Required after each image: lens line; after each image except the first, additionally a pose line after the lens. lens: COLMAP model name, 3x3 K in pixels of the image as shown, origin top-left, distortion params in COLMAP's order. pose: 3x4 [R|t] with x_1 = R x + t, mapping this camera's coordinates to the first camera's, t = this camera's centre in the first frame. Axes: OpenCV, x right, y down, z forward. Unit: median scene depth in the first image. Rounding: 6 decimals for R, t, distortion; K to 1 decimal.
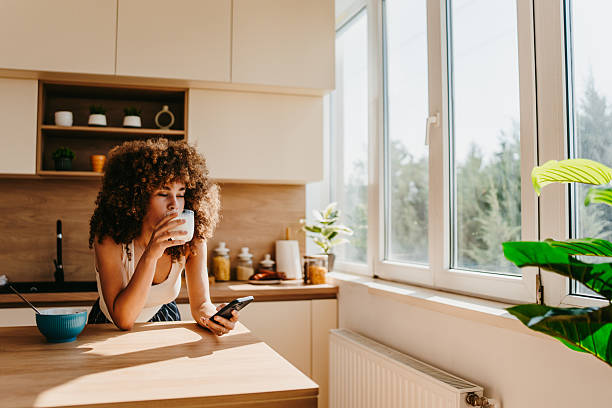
lens RADIAL K [[618.4, 0, 303.7], [0, 618.4, 188.6], [0, 0, 1]] dist [-0.106071, 0.000000]
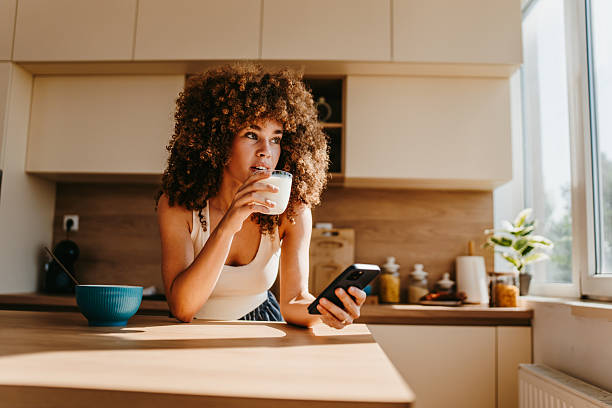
lens RADIAL K [[588.1, 0, 310.8], [0, 588.1, 200.9], [0, 0, 1]] dist [-0.088391, 0.000000]
pose [[0.941773, -0.021972, -0.335530, 0.039149], [-0.005553, 0.996710, -0.080854, 0.080635], [0.336203, 0.078009, 0.938553, 0.211134]]
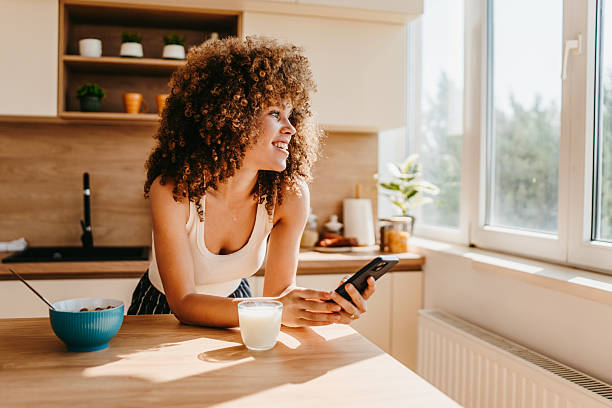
lens RADIAL K [[618.4, 0, 302.0], [0, 618.4, 195.8], [0, 0, 1]] dist [-0.106071, 0.000000]
pose [[0.998849, 0.012138, -0.046394, -0.068413], [-0.008525, 0.996972, 0.077295, 0.016280], [0.047191, -0.076811, 0.995928, 0.179294]]
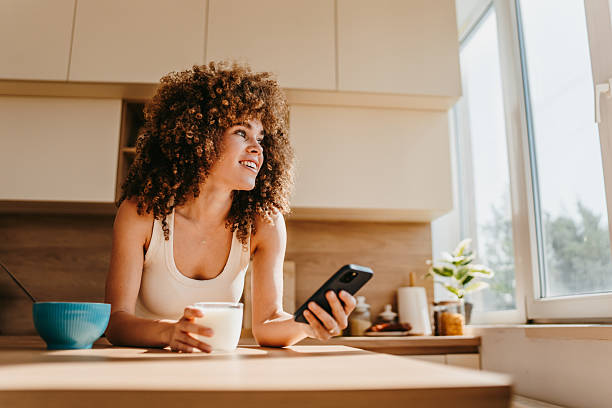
lens RADIAL K [[588.1, 0, 306.1], [0, 588.1, 205.5], [0, 0, 1]] dist [-0.088391, 0.000000]
pose [[0.981491, -0.040364, -0.187204, -0.015221], [0.011176, 0.987942, -0.154424, 0.103270], [0.191179, 0.149473, 0.970107, 0.219346]]
